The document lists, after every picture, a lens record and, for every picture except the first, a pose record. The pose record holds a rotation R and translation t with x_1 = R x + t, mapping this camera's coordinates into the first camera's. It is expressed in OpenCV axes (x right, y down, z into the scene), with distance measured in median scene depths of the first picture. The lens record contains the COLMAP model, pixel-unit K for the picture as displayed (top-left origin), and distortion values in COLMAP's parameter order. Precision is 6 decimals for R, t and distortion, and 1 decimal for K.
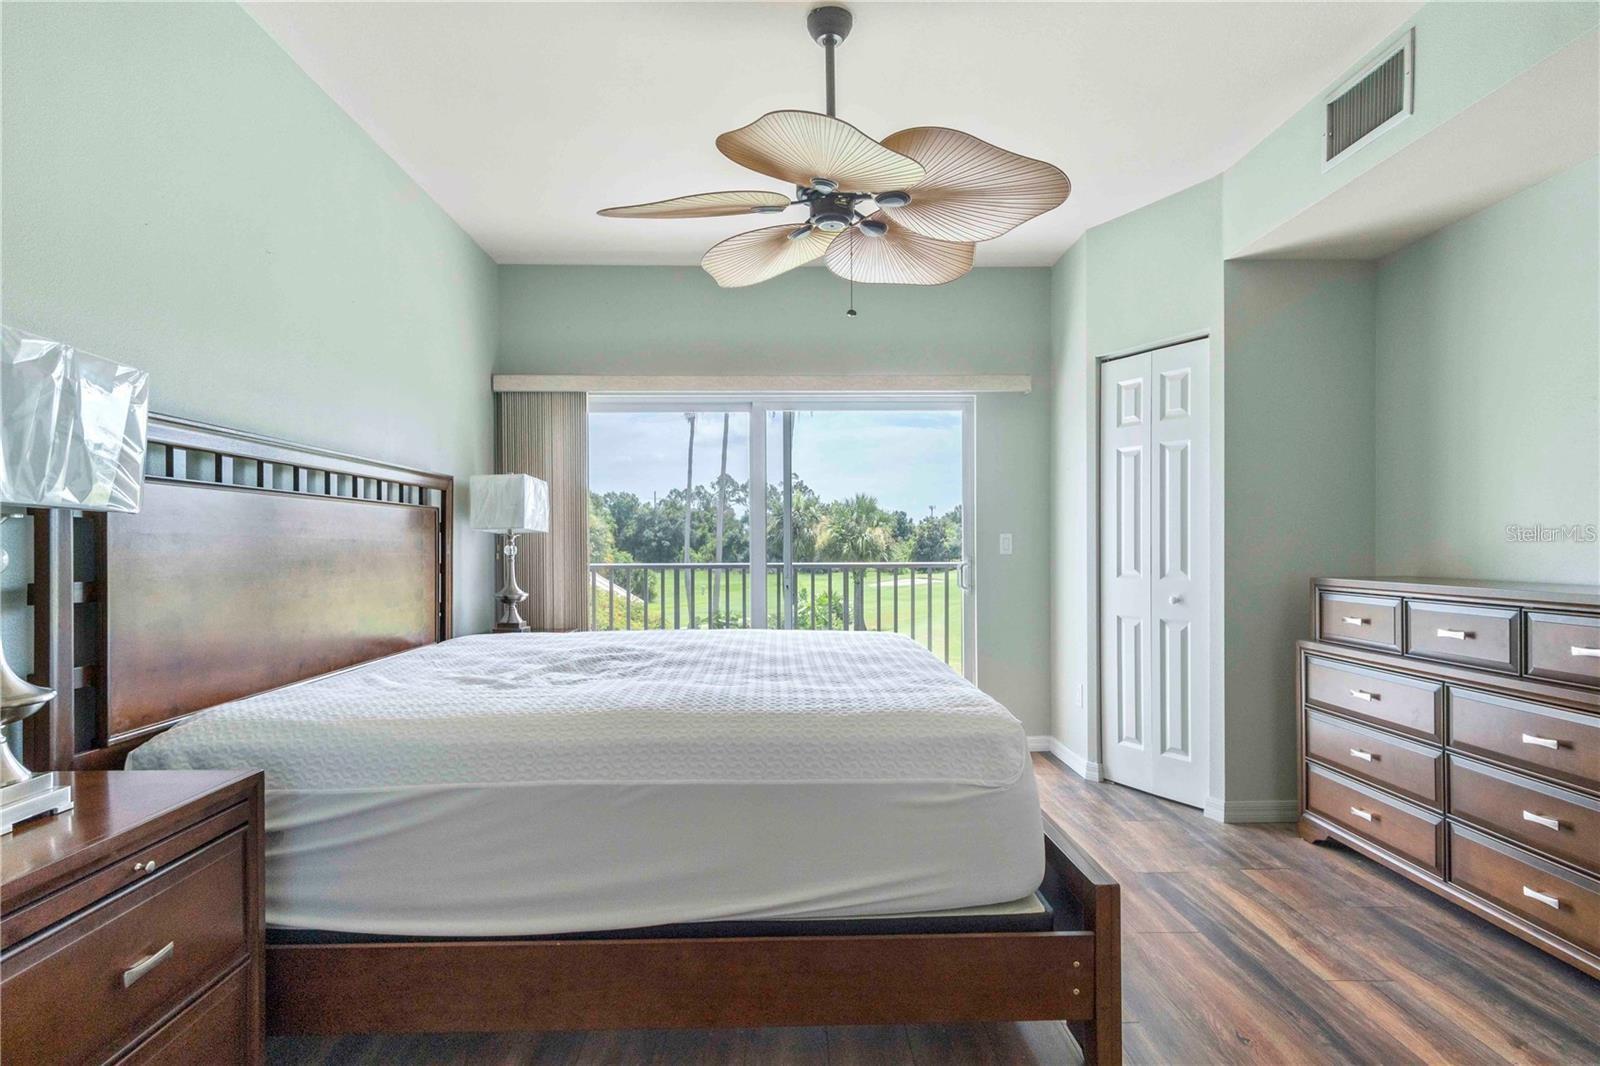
lens RADIAL K [[848.4, 0, 797.7], [0, 848.4, 544.9], [0, 0, 1]] dist [0.002521, 0.000155]
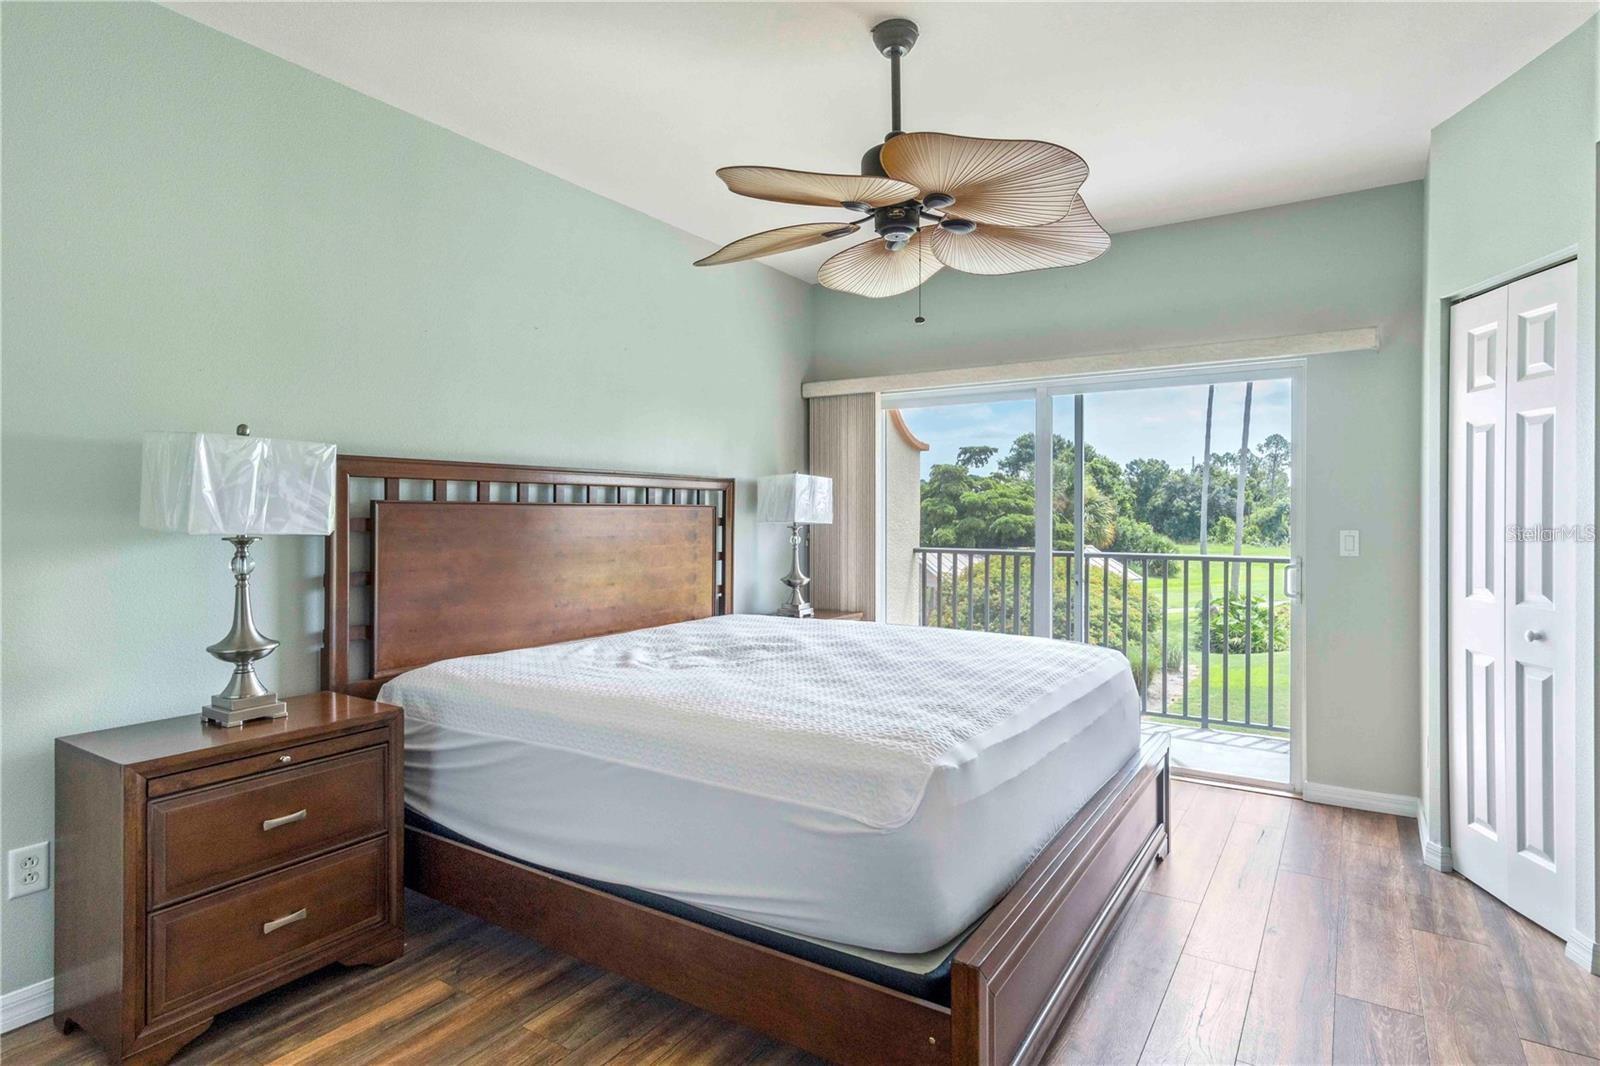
lens RADIAL K [[849.1, 0, 804.8], [0, 849.1, 511.4], [0, 0, 1]] dist [0.005286, 0.000171]
pose [[0.828935, 0.004173, -0.559330, 0.320439], [-0.005782, 0.999983, -0.001109, -0.032277], [0.559316, 0.004153, 0.828944, 0.071772]]
